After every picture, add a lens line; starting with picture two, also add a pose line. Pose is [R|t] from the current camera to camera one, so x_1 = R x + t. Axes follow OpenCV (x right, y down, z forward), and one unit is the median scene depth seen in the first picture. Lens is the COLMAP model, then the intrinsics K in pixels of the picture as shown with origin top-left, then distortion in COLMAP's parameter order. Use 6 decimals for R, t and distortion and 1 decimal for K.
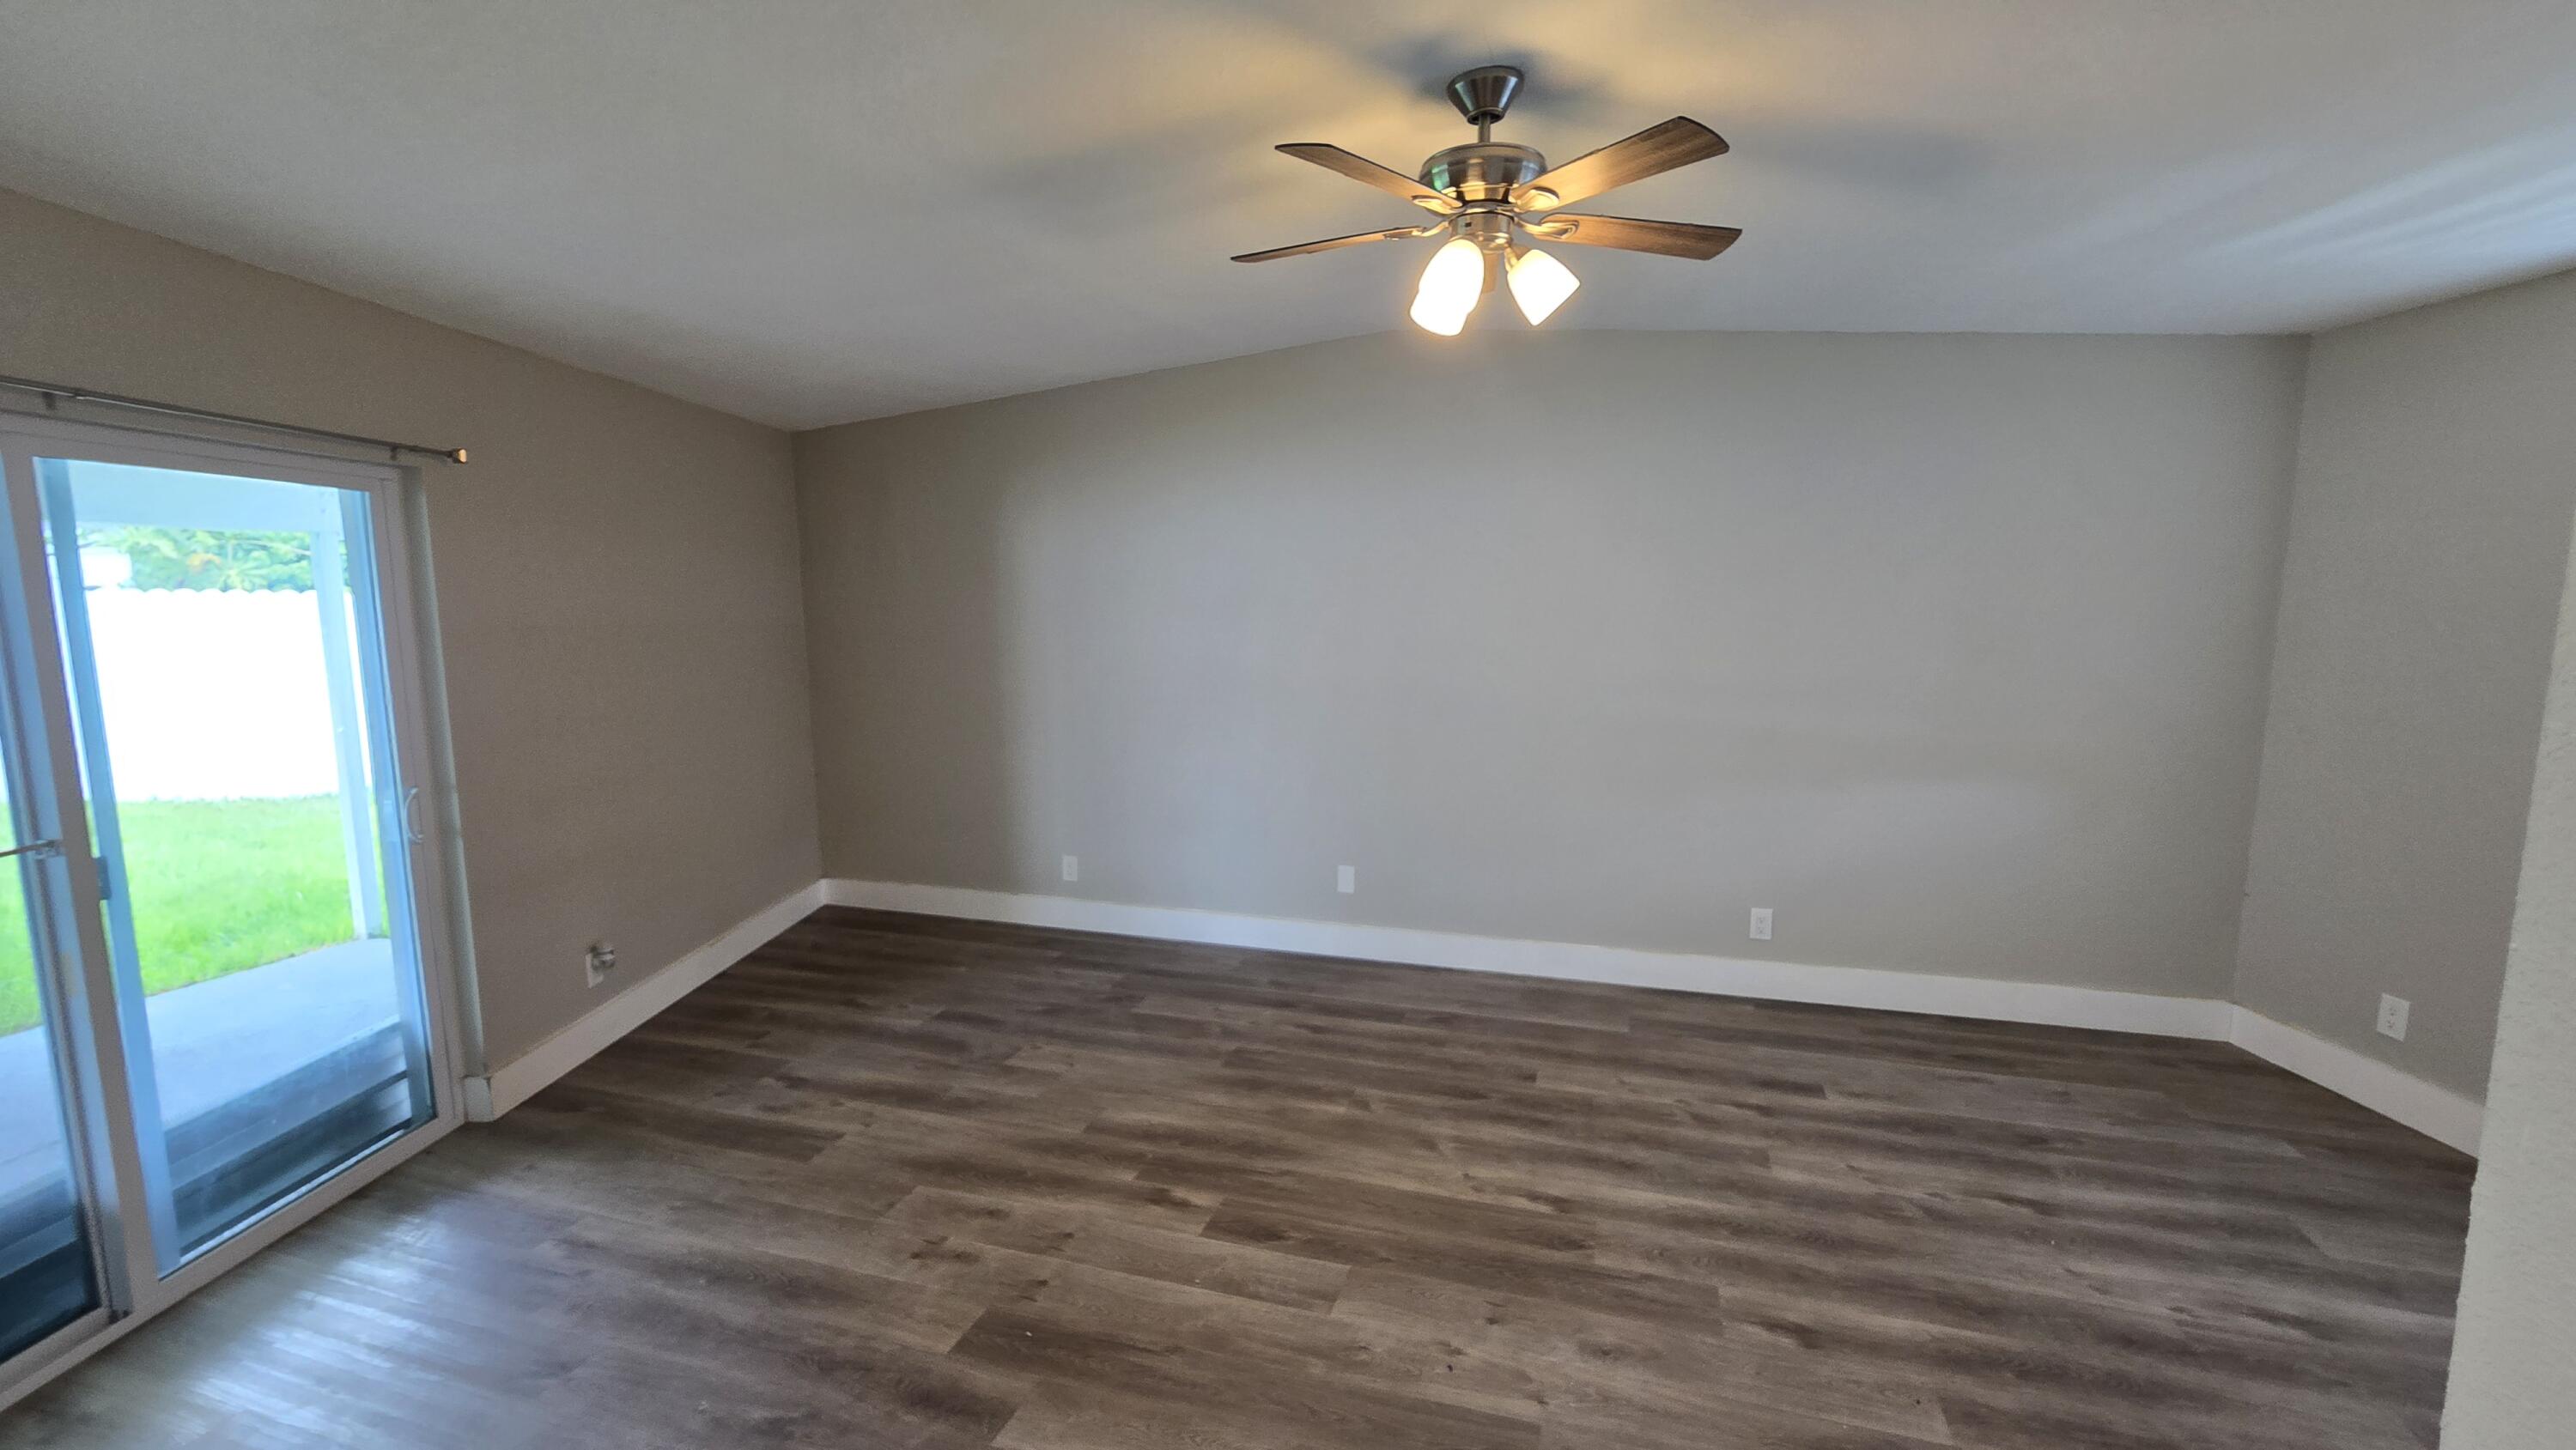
lens RADIAL K [[1043.2, 0, 1288.0], [0, 1043.2, 725.0], [0, 0, 1]] dist [-0.013433, 0.000130]
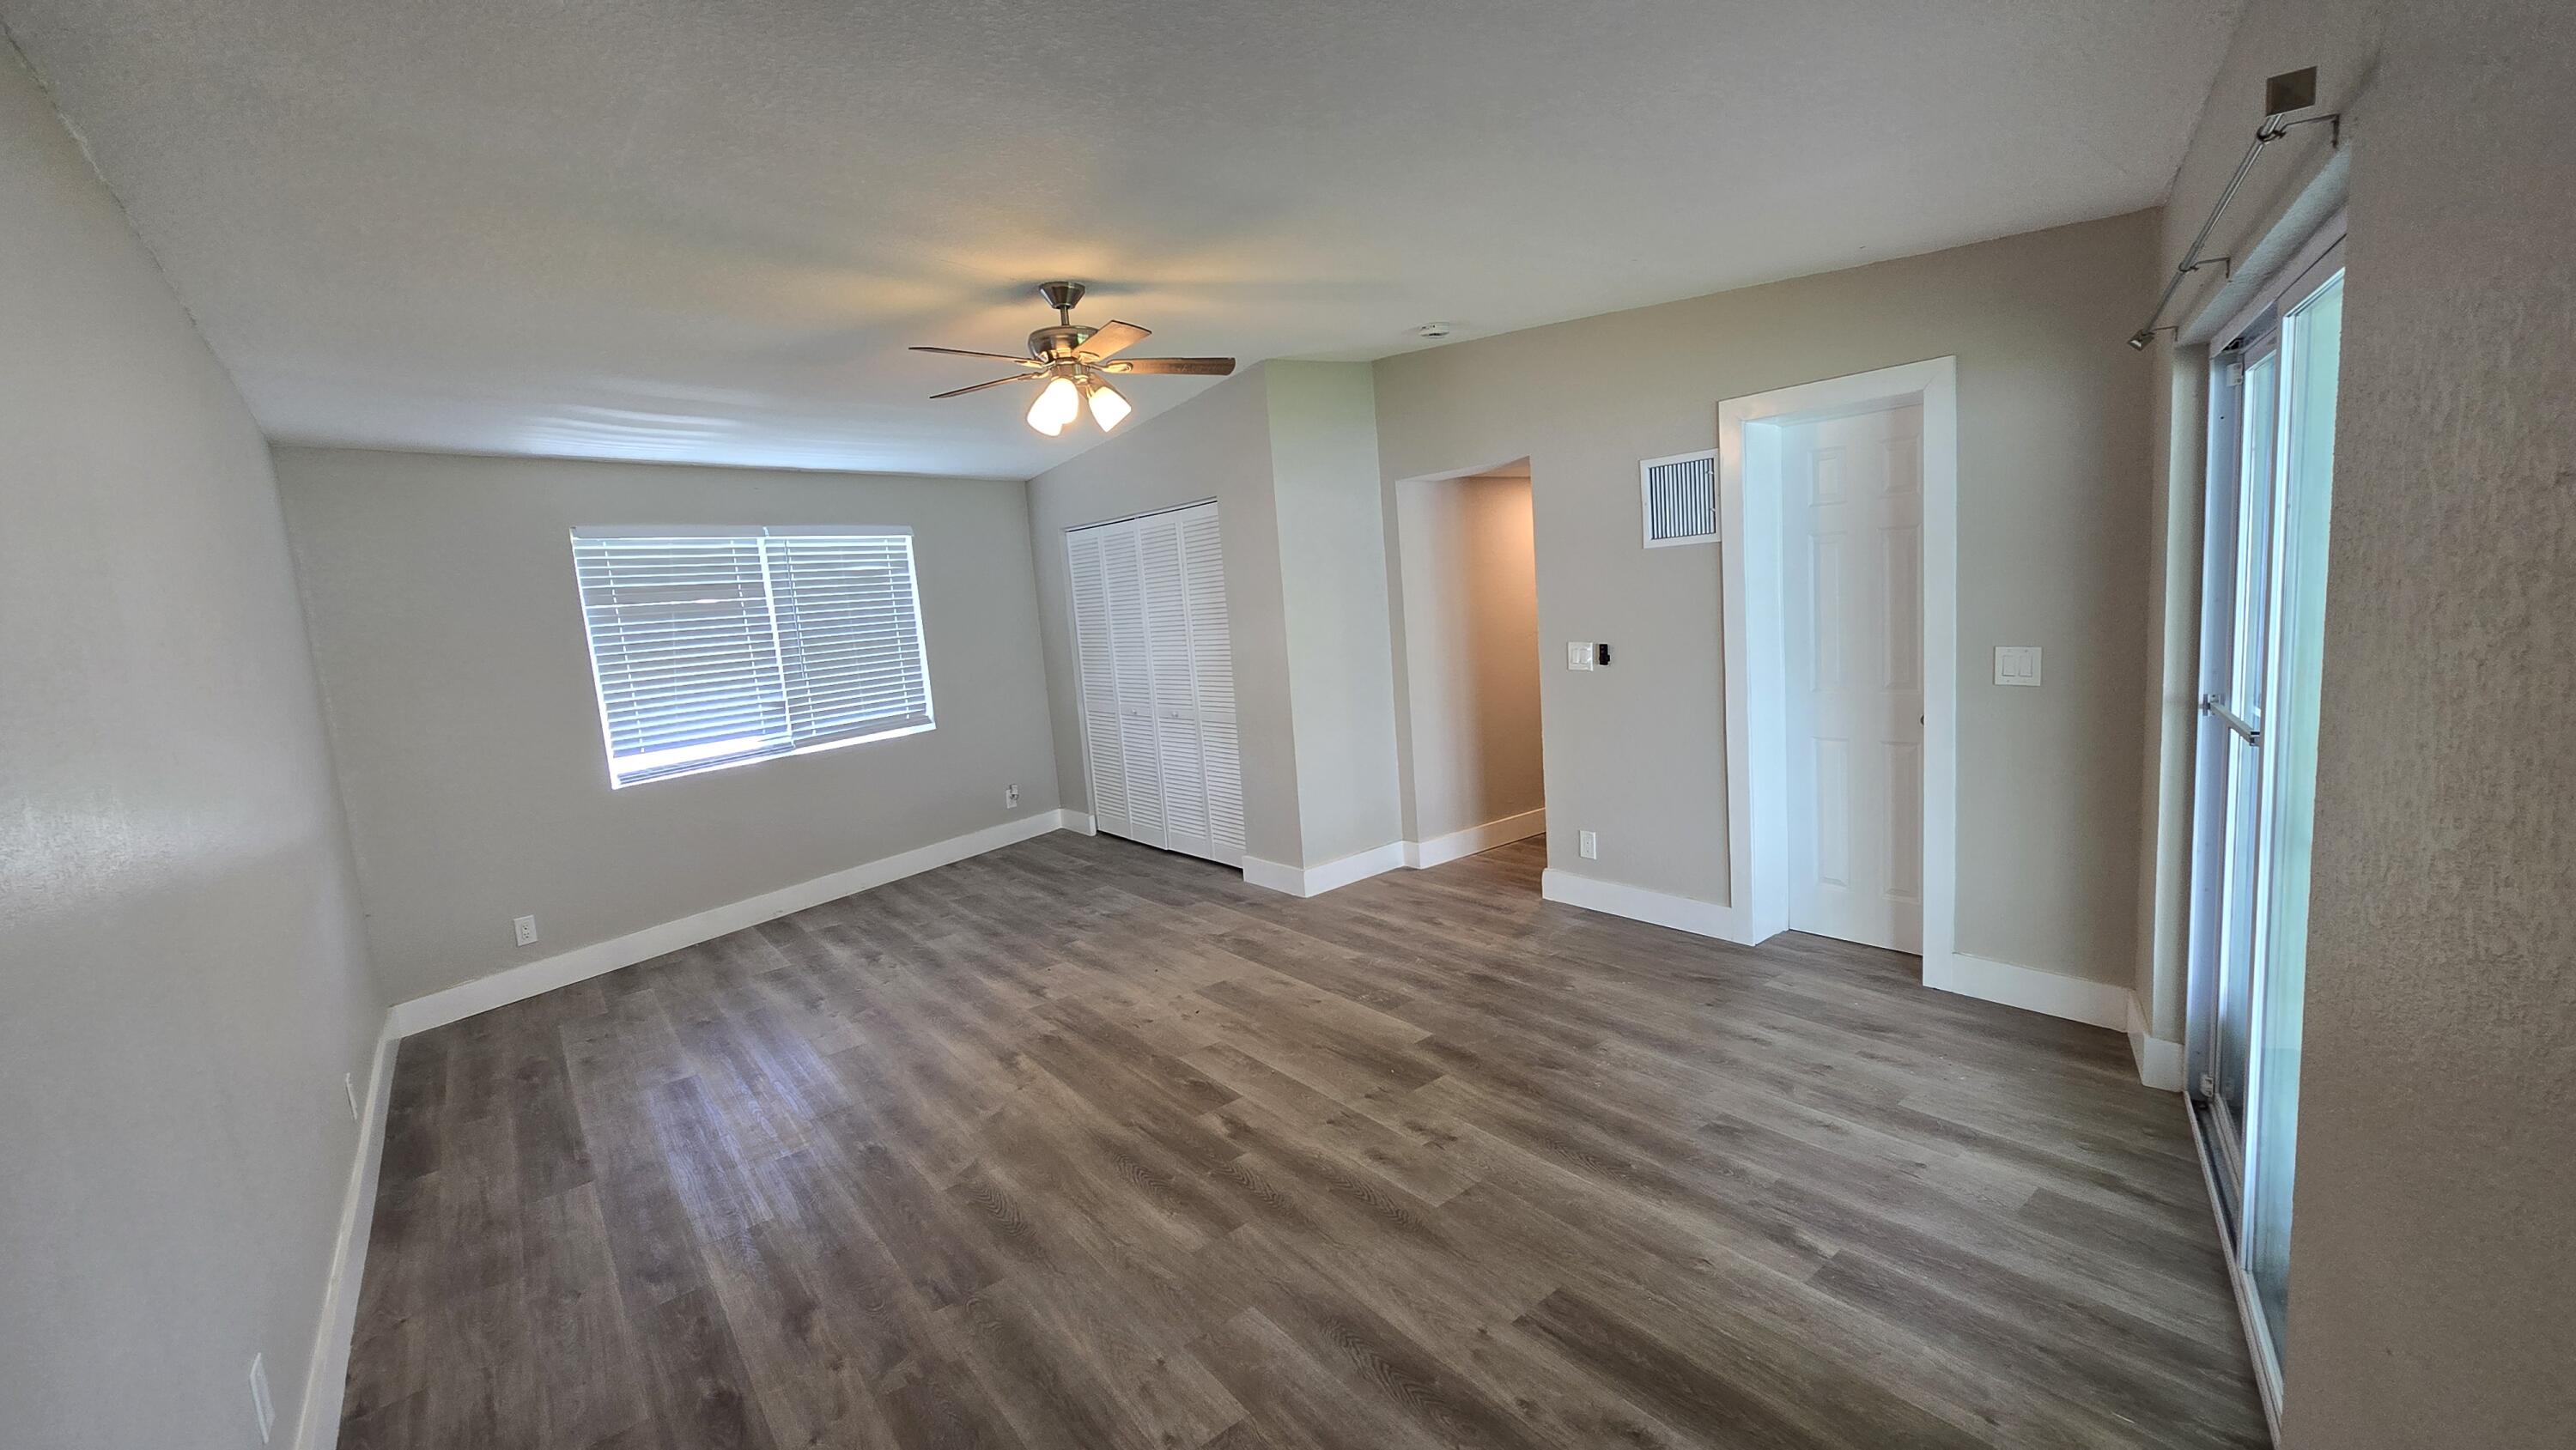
lens RADIAL K [[1043.2, 0, 1288.0], [0, 1043.2, 725.0], [0, 0, 1]] dist [-0.013433, 0.000130]
pose [[-0.821826, -0.004404, 0.569722, -0.819203], [0.151701, 0.962180, 0.226268, -0.207372], [-0.549171, 0.272380, -0.790076, 1.790613]]
